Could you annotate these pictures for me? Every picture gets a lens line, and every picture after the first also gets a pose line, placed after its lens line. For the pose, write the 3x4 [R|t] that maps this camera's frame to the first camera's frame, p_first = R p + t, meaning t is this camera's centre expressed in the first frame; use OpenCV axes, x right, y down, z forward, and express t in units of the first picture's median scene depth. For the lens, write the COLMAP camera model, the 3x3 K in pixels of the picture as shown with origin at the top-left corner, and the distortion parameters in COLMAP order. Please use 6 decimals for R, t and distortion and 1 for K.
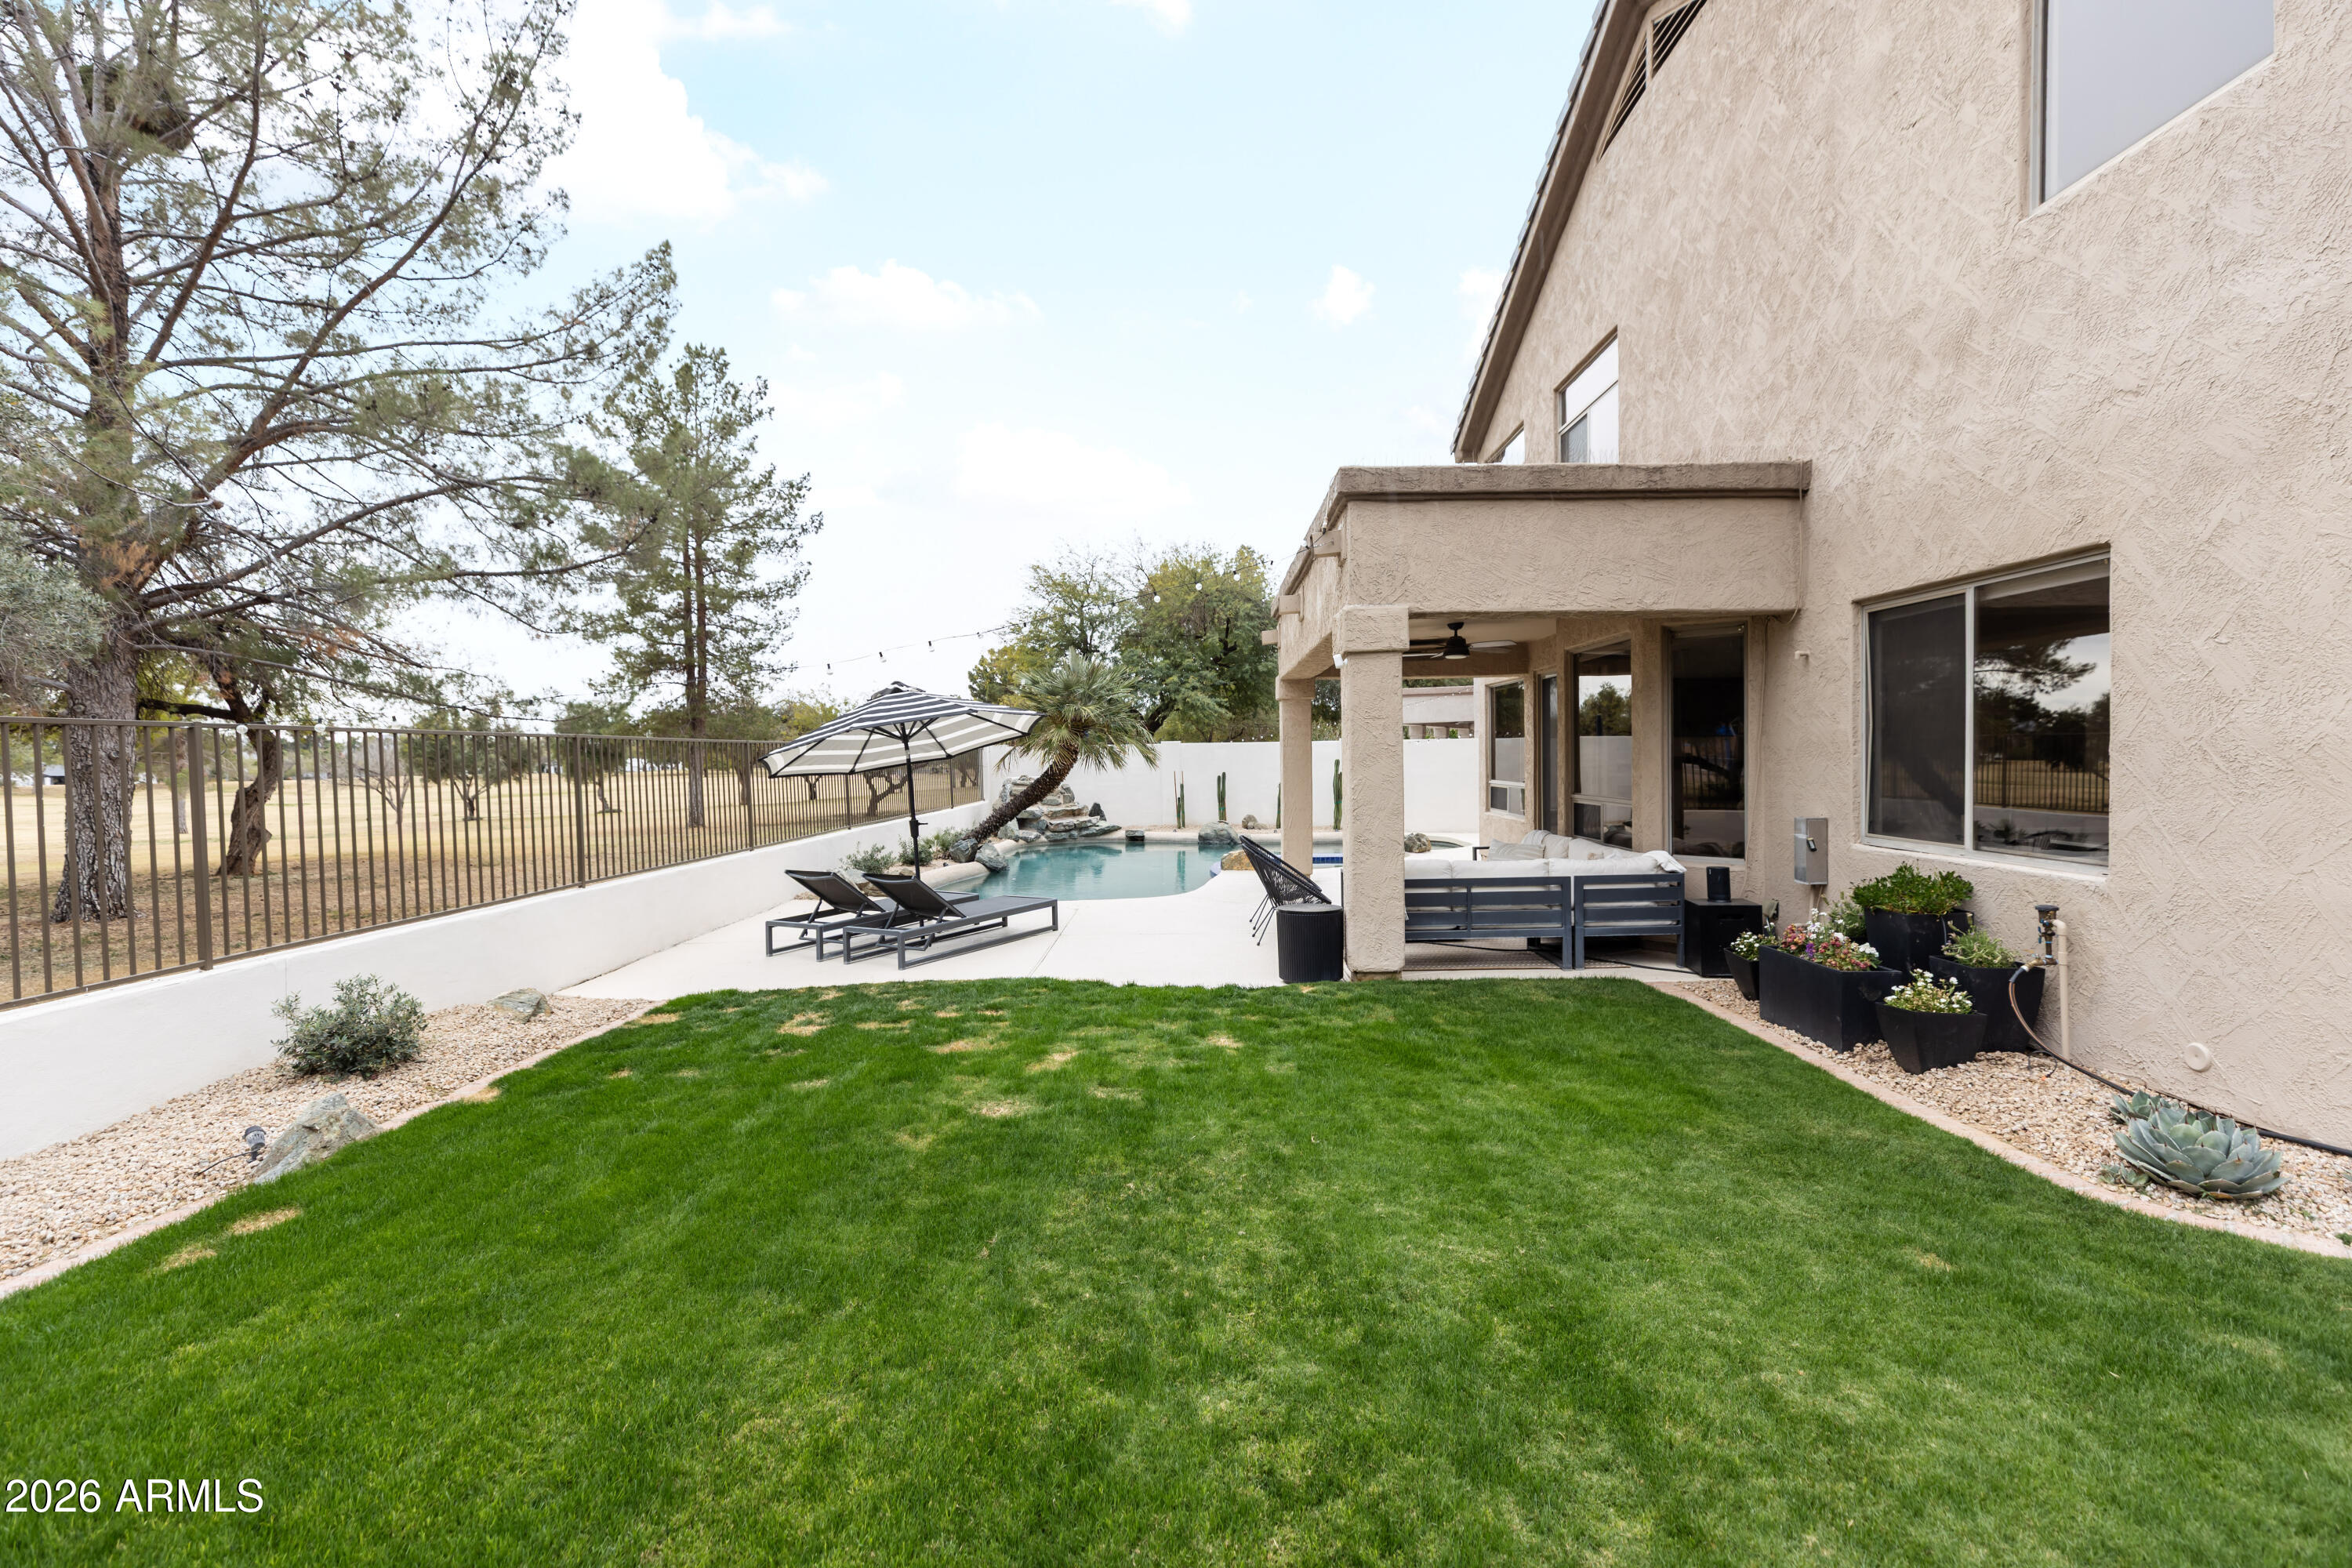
lens RADIAL K [[1050.5, 0, 1176.0], [0, 1050.5, 784.0], [0, 0, 1]] dist [0.005628, 0.000491]
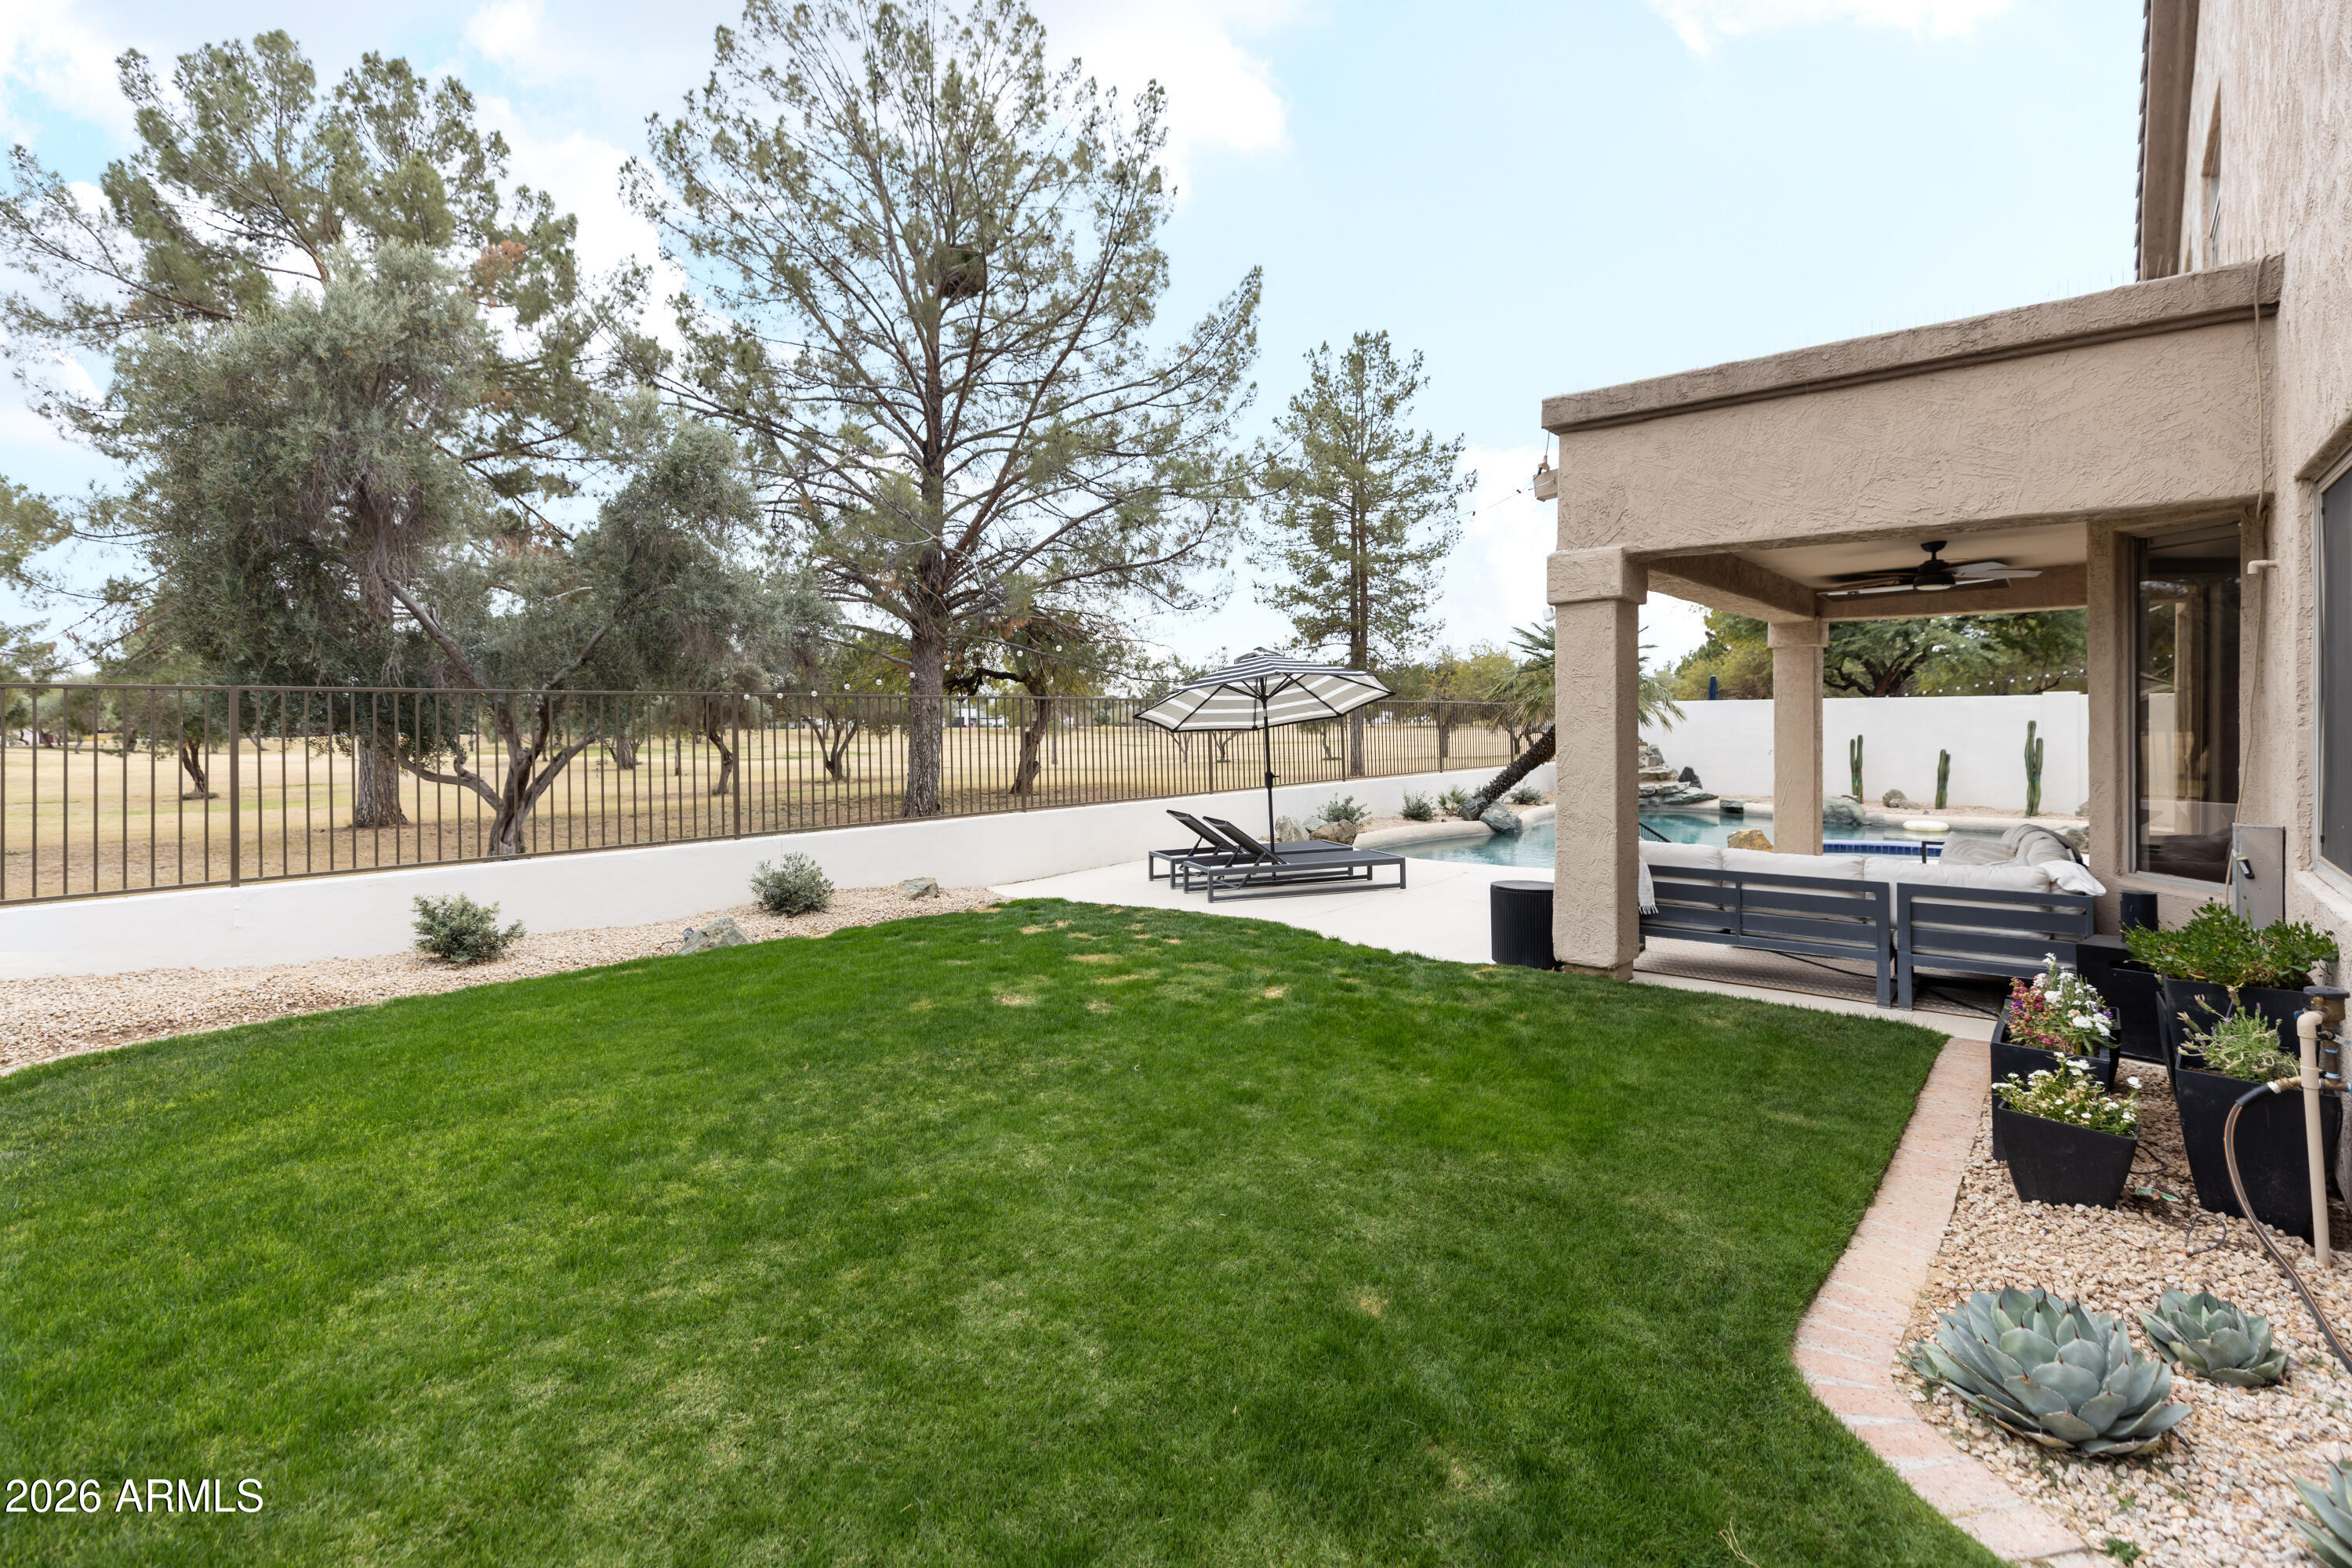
lens RADIAL K [[1084.1, 0, 1178.9], [0, 1084.1, 735.7], [0, 0, 1]] dist [0.003363, 0.000206]
pose [[0.766516, 0.020067, -0.641911, 0.480297], [-0.021690, 0.999750, 0.005353, -0.009988], [0.641858, 0.009820, 0.766760, 0.080117]]
